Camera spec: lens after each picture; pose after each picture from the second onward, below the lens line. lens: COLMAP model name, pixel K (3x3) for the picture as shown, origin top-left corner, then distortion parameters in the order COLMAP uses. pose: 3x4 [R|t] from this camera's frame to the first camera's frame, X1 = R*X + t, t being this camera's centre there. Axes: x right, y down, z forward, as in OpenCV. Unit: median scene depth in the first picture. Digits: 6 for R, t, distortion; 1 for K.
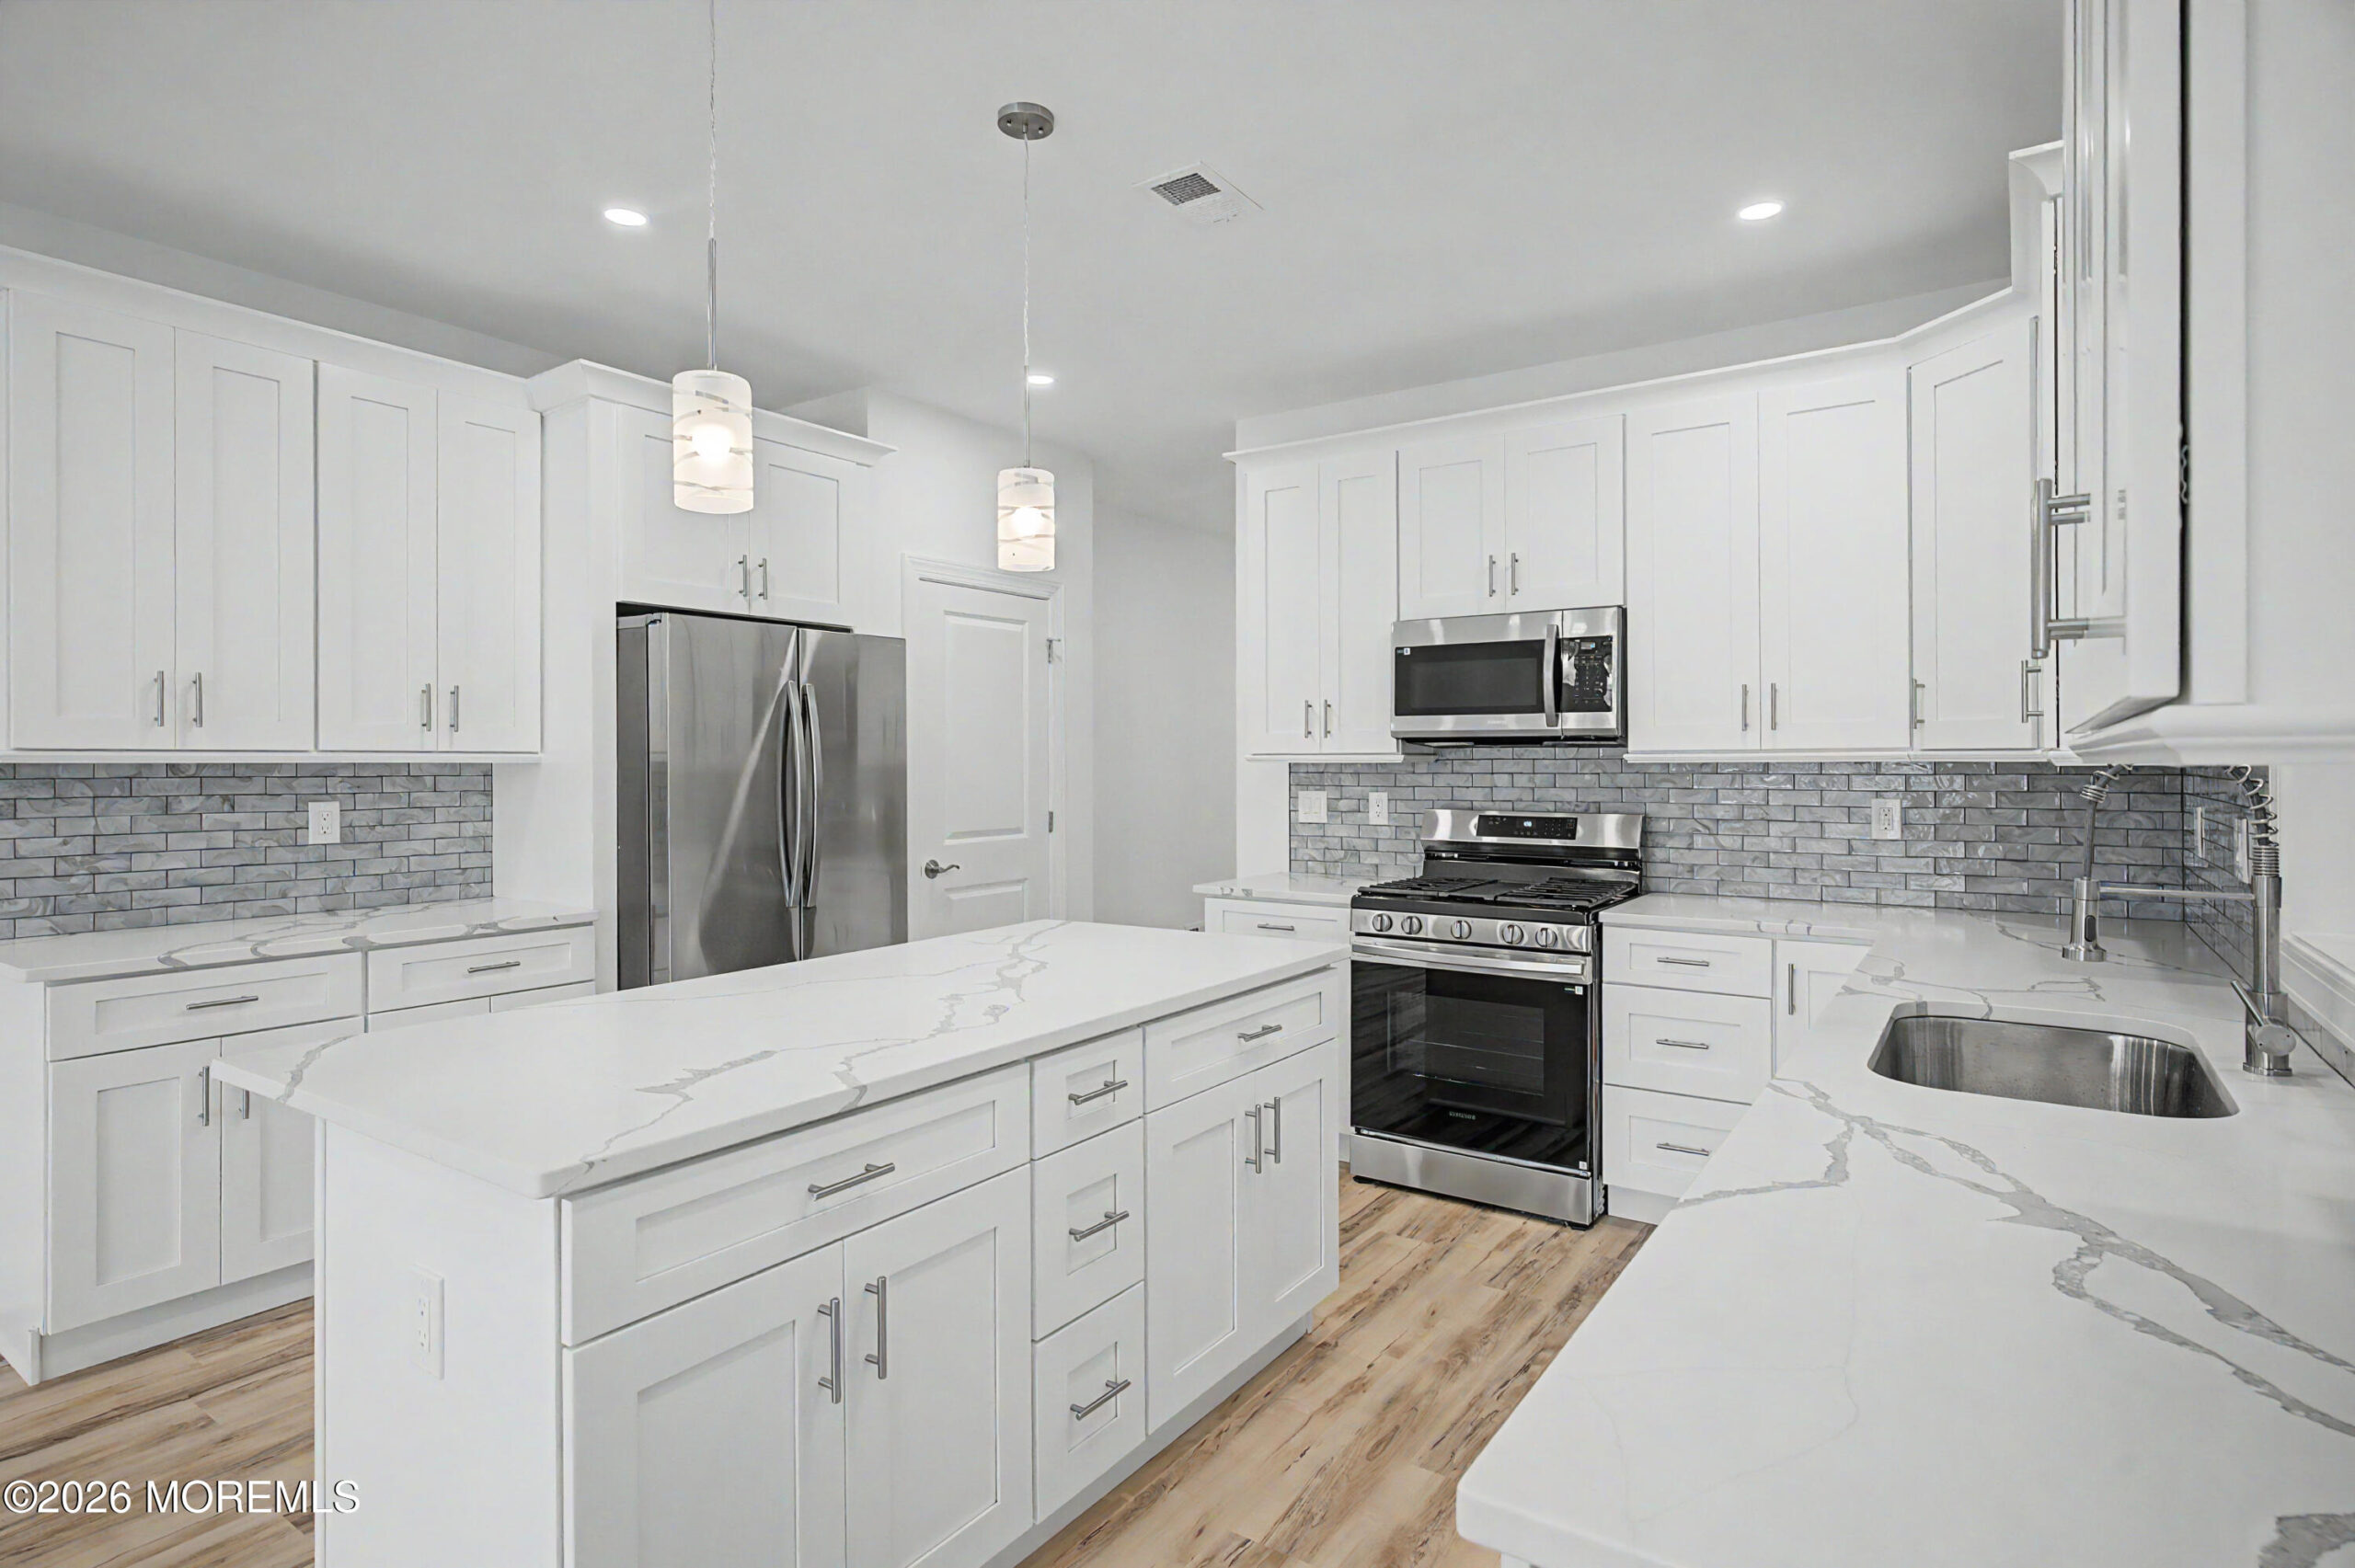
lens RADIAL K [[1229.0, 0, 1182.0], [0, 1229.0, 757.8], [0, 0, 1]] dist [-0.003809, -0.001316]
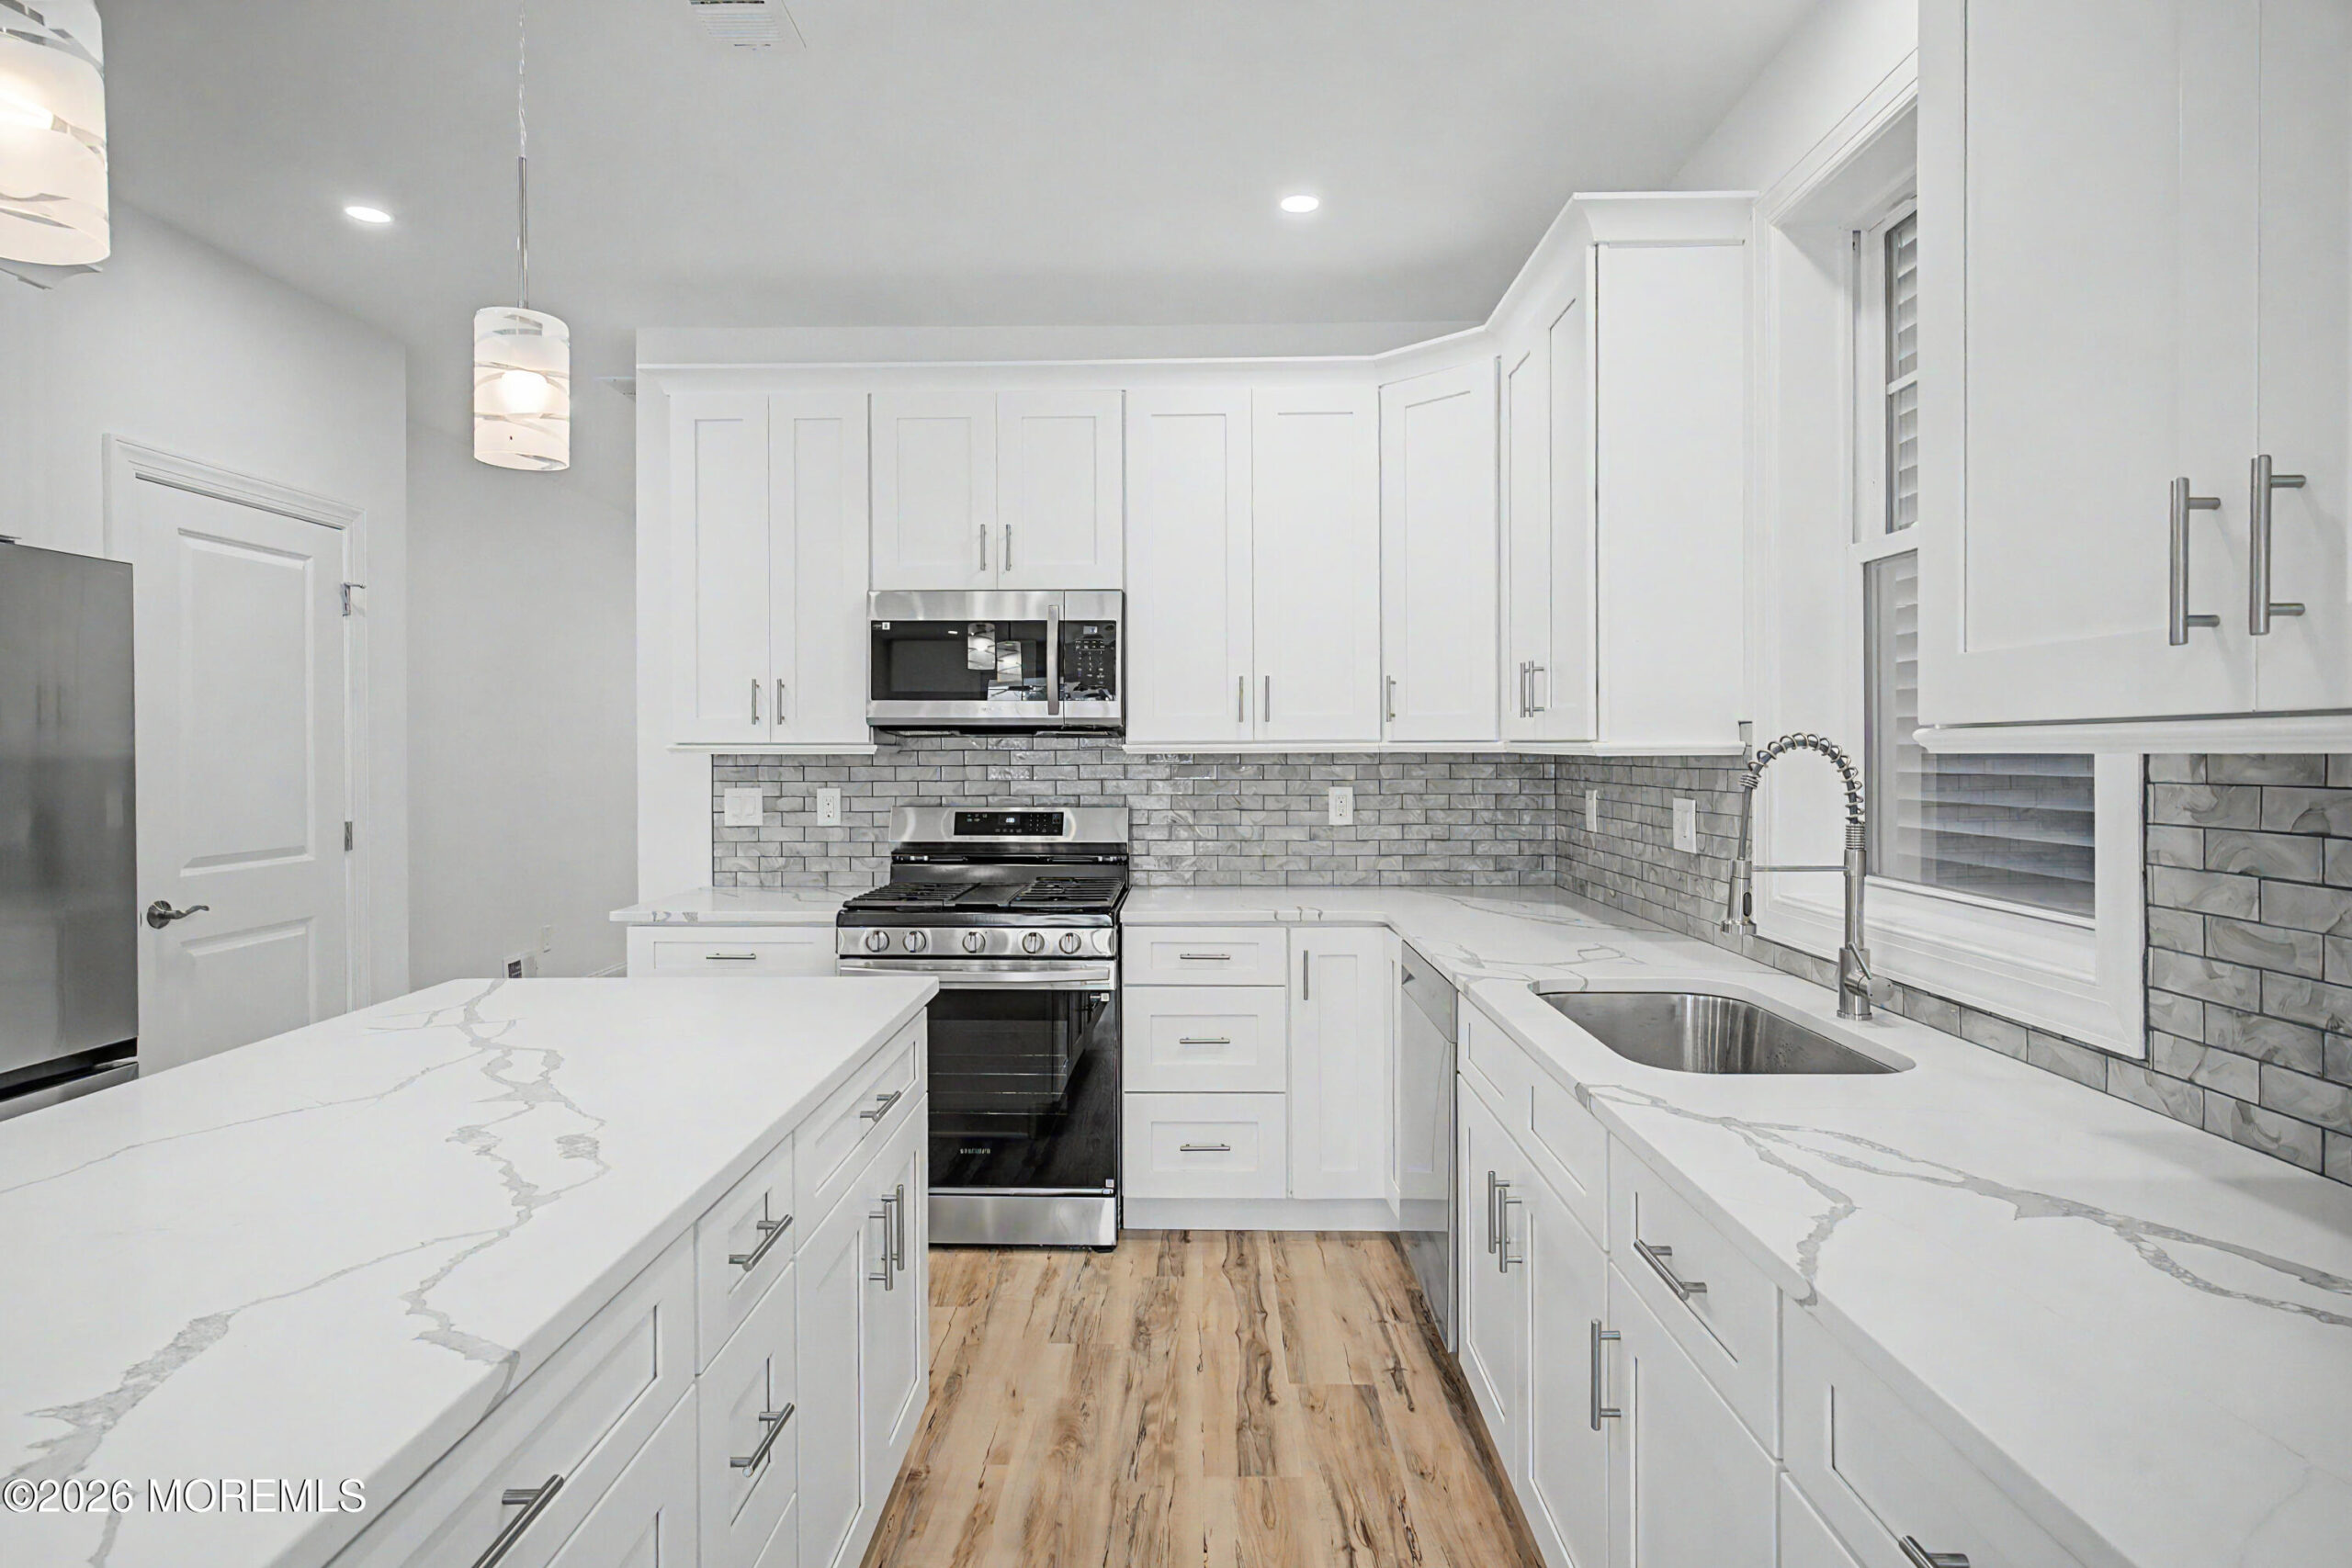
lens RADIAL K [[1227.5, 0, 1180.5], [0, 1227.5, 757.8], [0, 0, 1]] dist [-0.003809, -0.001316]
pose [[0.833302, -0.001892, 0.552815, -0.134040], [-0.001312, 0.999985, 0.005400, 0.001748], [-0.552816, -0.005225, 0.833287, 0.172860]]
